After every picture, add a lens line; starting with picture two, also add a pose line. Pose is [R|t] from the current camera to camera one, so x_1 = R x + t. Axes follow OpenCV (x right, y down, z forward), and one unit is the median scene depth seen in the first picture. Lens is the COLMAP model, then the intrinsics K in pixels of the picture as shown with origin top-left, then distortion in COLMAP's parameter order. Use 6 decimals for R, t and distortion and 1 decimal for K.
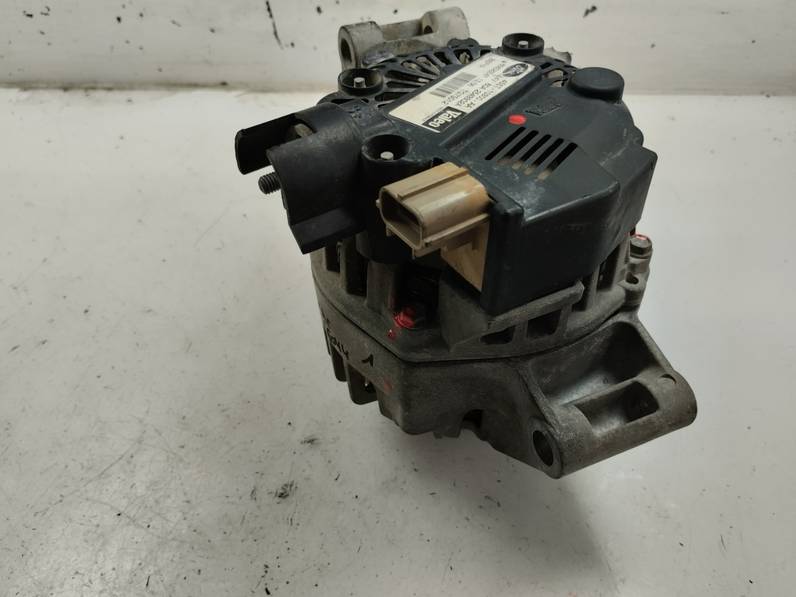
lens RADIAL K [[658.9, 0, 398.0], [0, 658.9, 298.5], [0, 0, 1]] dist [0.008870, -0.060162]
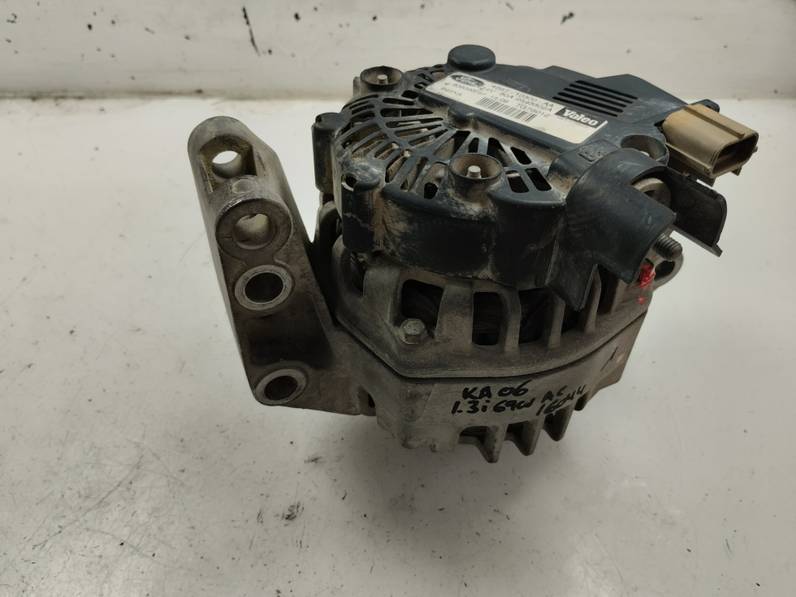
lens RADIAL K [[658.9, 0, 398.0], [0, 658.9, 298.5], [0, 0, 1]] dist [0.008870, -0.060162]
pose [[0.998267, -0.024591, 0.053463, -0.055008], [0.024405, 0.999694, 0.004128, -0.027508], [-0.053548, -0.002816, 0.998561, 0.006054]]
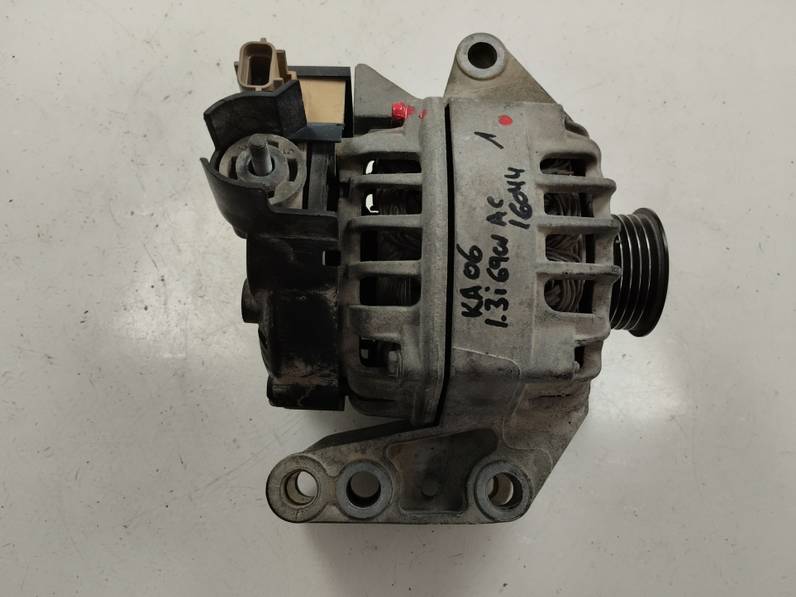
lens RADIAL K [[658.9, 0, 398.0], [0, 658.9, 298.5], [0, 0, 1]] dist [0.008870, -0.060162]
pose [[0.039699, -0.994894, -0.092792, 0.181425], [0.768267, 0.089770, -0.633804, 0.578979], [0.638897, -0.046128, 0.767908, 0.204501]]
